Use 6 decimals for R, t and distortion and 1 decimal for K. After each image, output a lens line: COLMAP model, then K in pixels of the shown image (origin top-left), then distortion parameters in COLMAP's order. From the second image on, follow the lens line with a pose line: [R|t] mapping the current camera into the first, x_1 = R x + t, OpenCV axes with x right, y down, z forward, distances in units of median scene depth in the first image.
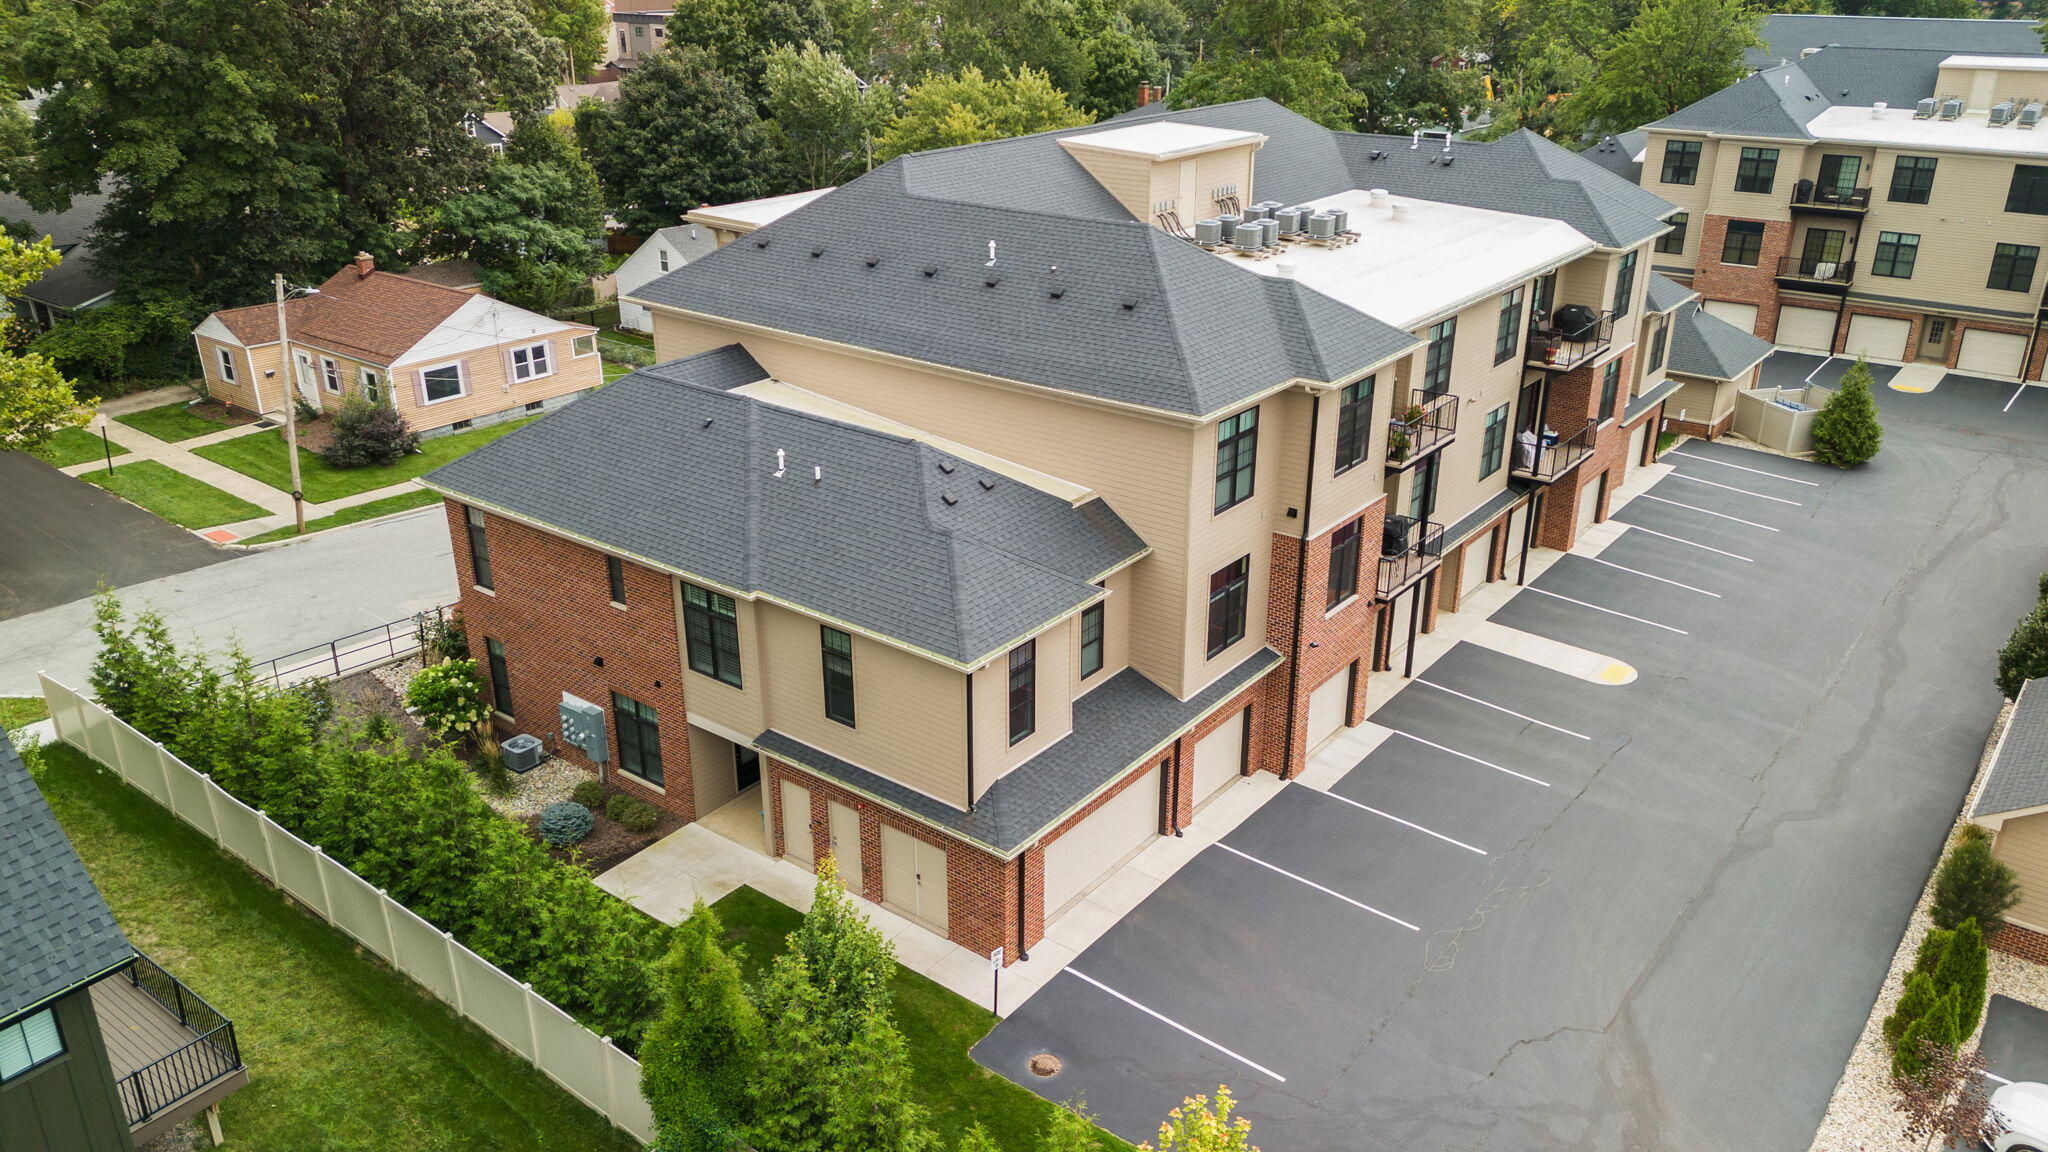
lens RADIAL K [[1543.9, 0, 1020.4], [0, 1543.9, 571.7], [0, 0, 1]] dist [0.080191, -0.004995]
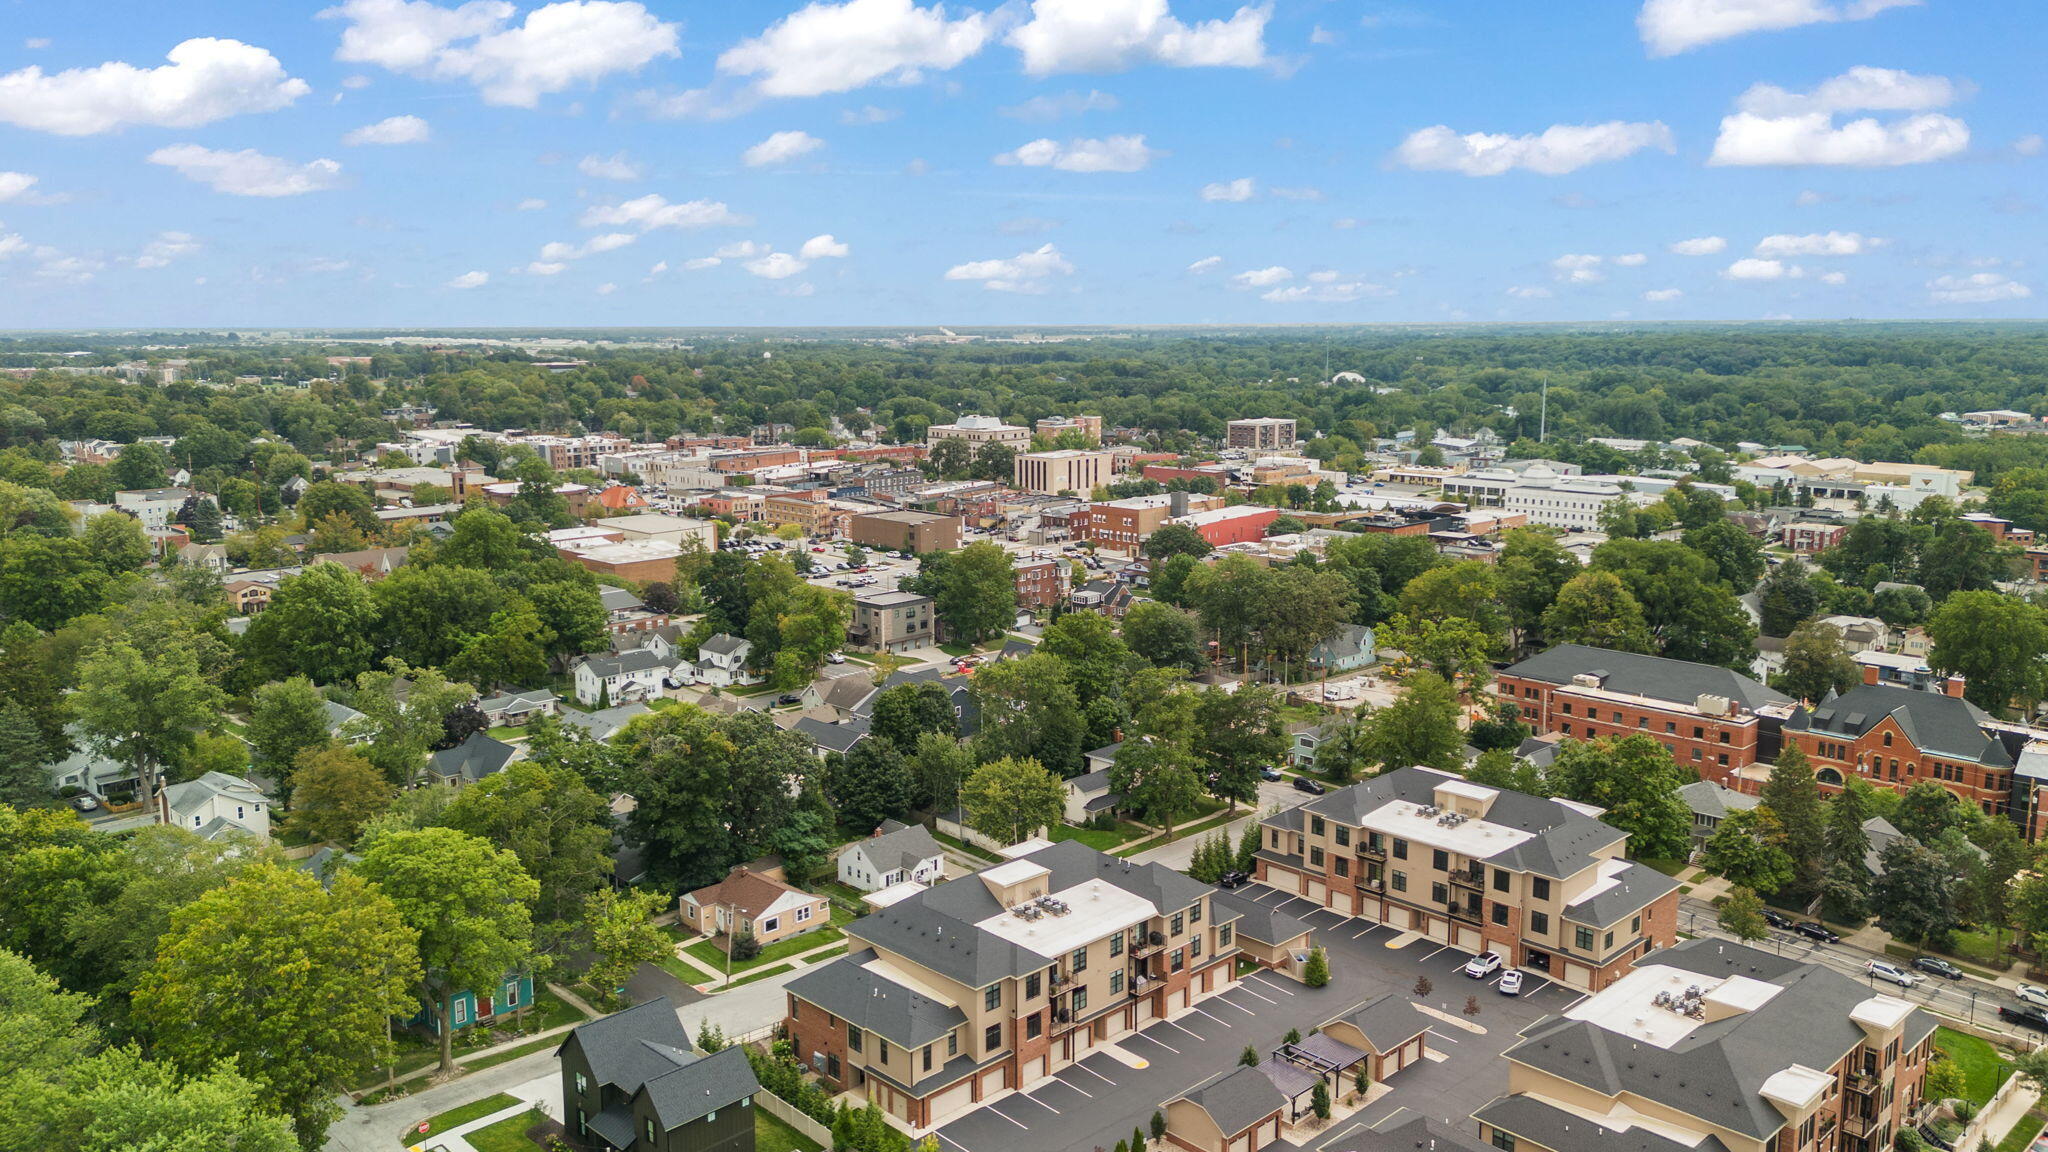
lens RADIAL K [[1543.9, 0, 1014.1], [0, 1543.9, 585.4], [0, 0, 1]] dist [0.080191, -0.004995]
pose [[0.990633, 0.019137, -0.135204, 0.598445], [-0.048483, 0.974913, -0.217243, -0.203014], [0.127655, 0.221763, 0.966709, -2.532493]]
